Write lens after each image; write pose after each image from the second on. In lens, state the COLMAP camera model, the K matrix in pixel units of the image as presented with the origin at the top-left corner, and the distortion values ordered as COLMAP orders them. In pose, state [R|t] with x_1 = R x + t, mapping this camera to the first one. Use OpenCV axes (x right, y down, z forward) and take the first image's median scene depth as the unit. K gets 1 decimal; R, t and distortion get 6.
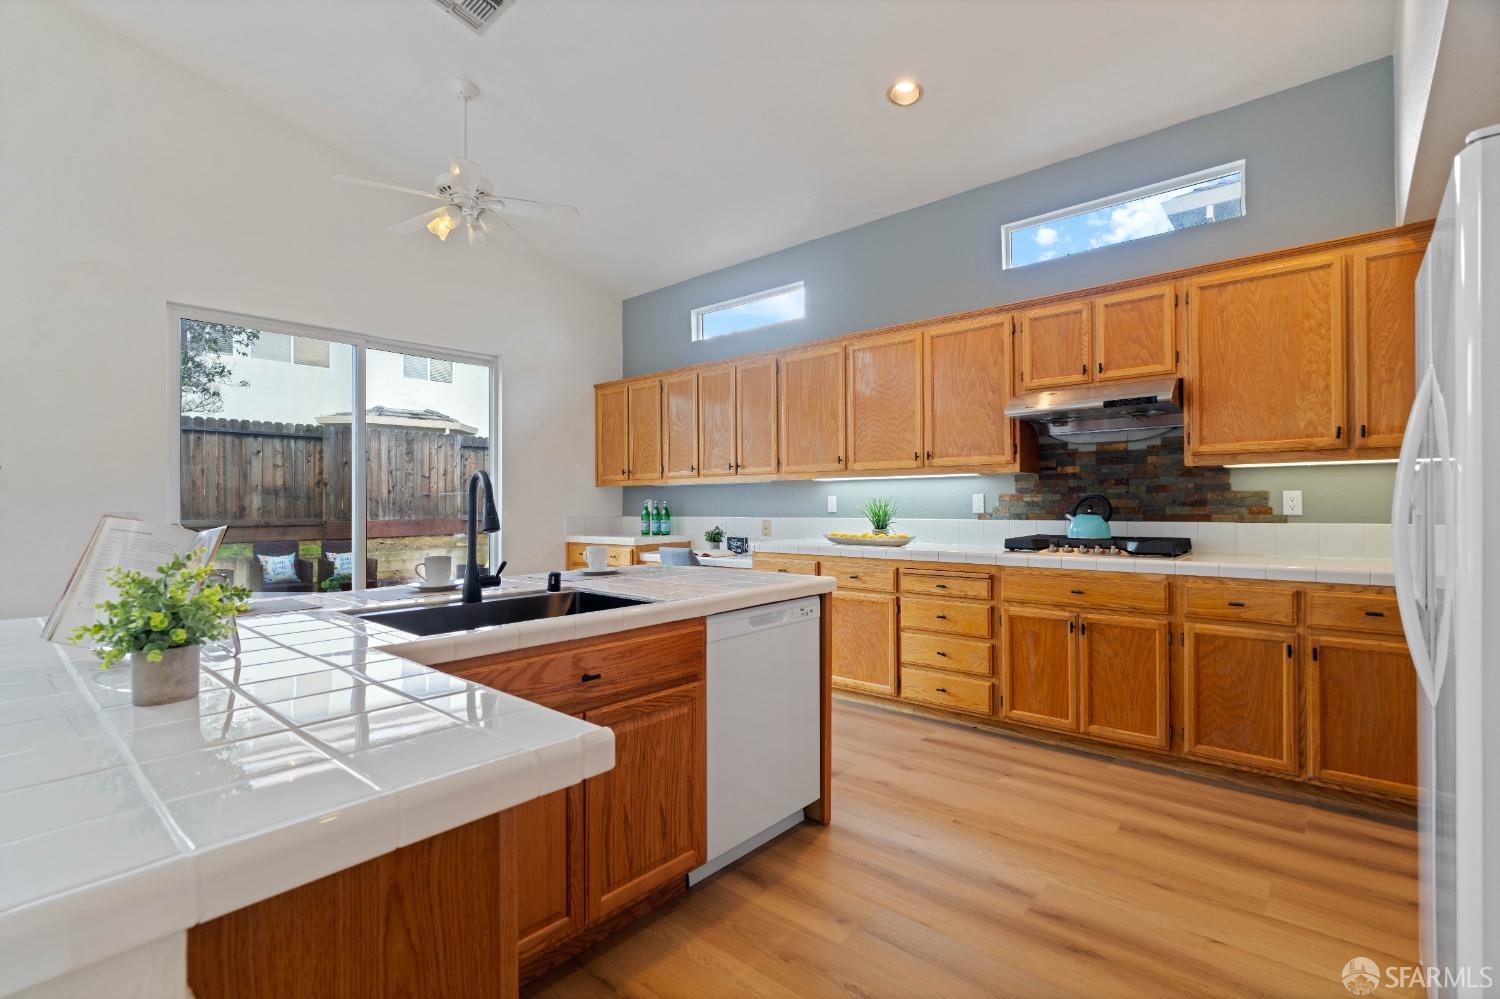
lens RADIAL K [[696.8, 0, 737.0], [0, 696.8, 496.1], [0, 0, 1]] dist [-0.002422, 0.000697]
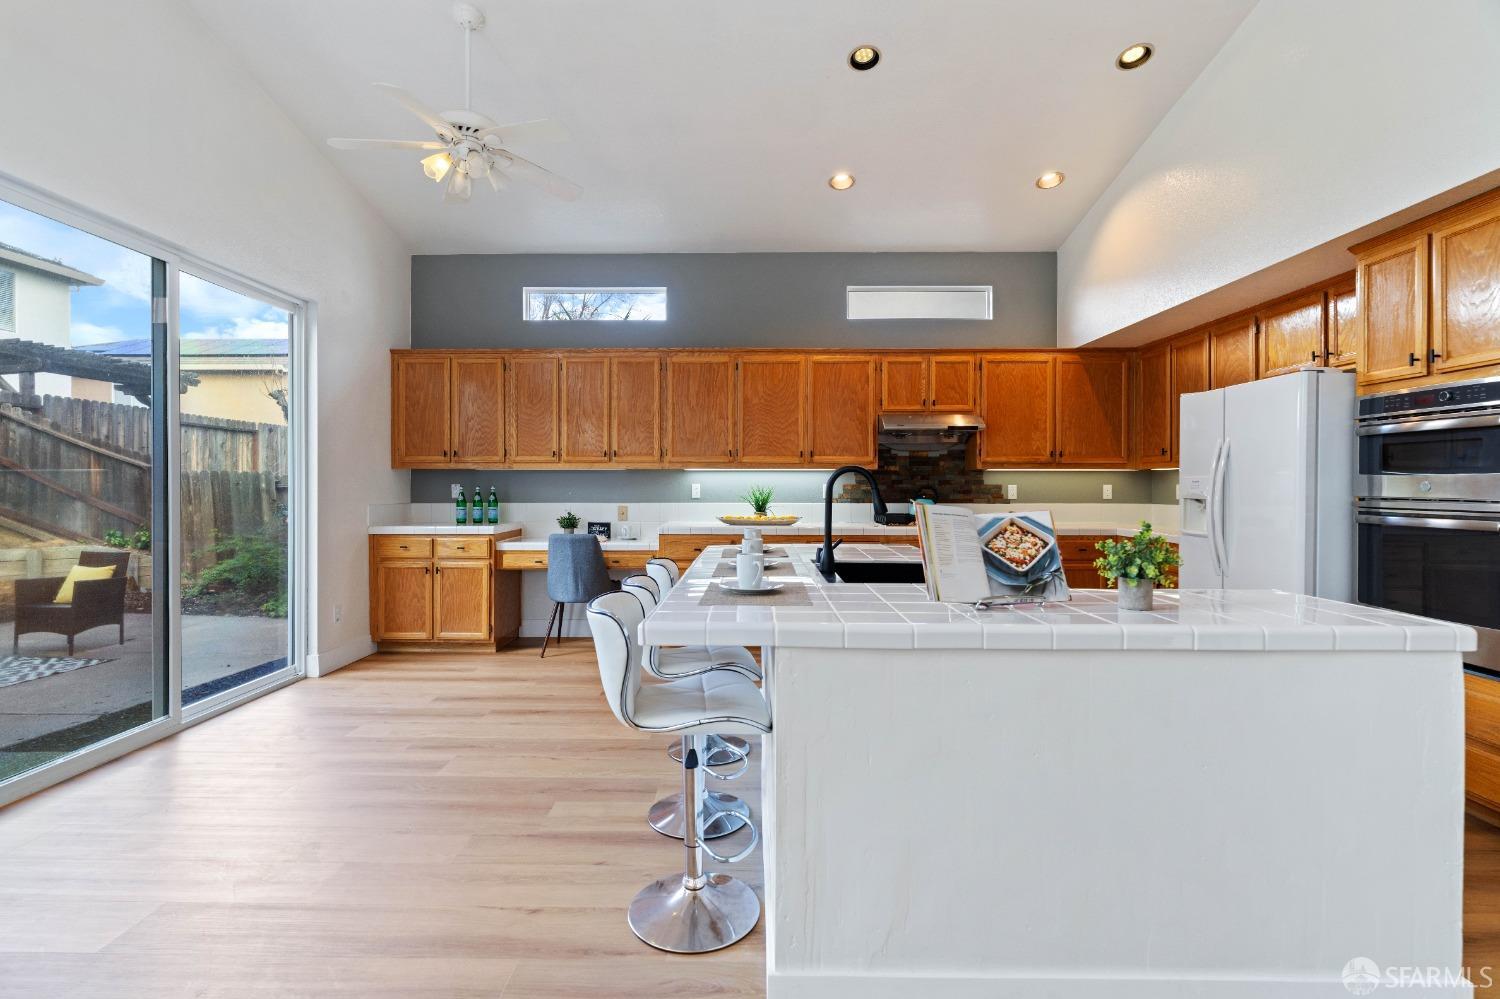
lens RADIAL K [[680.2, 0, 757.6], [0, 680.2, 493.2], [0, 0, 1]] dist [-0.003153, 0.000236]
pose [[0.749394, 0.001111, 0.662123, -0.645365], [-0.013281, 0.999823, 0.013354, -0.001081], [-0.661991, -0.018801, 0.749276, 0.118226]]
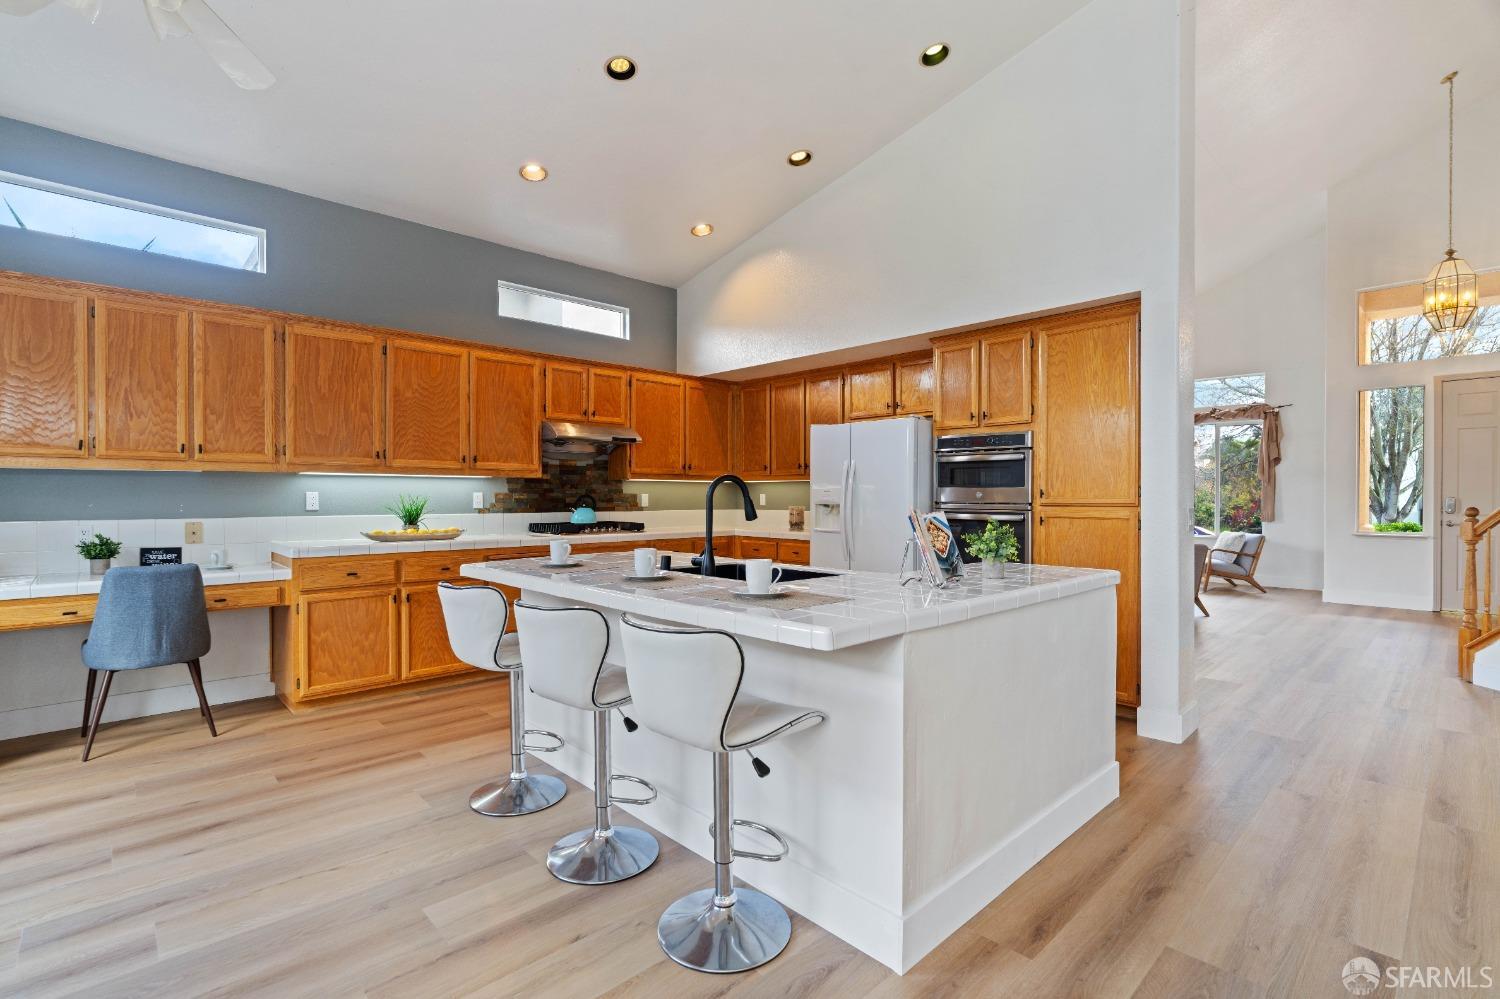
lens RADIAL K [[681.4, 0, 731.8], [0, 681.4, 503.6], [0, 0, 1]] dist [0.000800, 0.000657]
pose [[0.097636, -0.003898, 0.995215, -0.833027], [-0.011697, 0.999919, 0.005064, 0.005397], [-0.995153, -0.012136, 0.097583, 0.464633]]
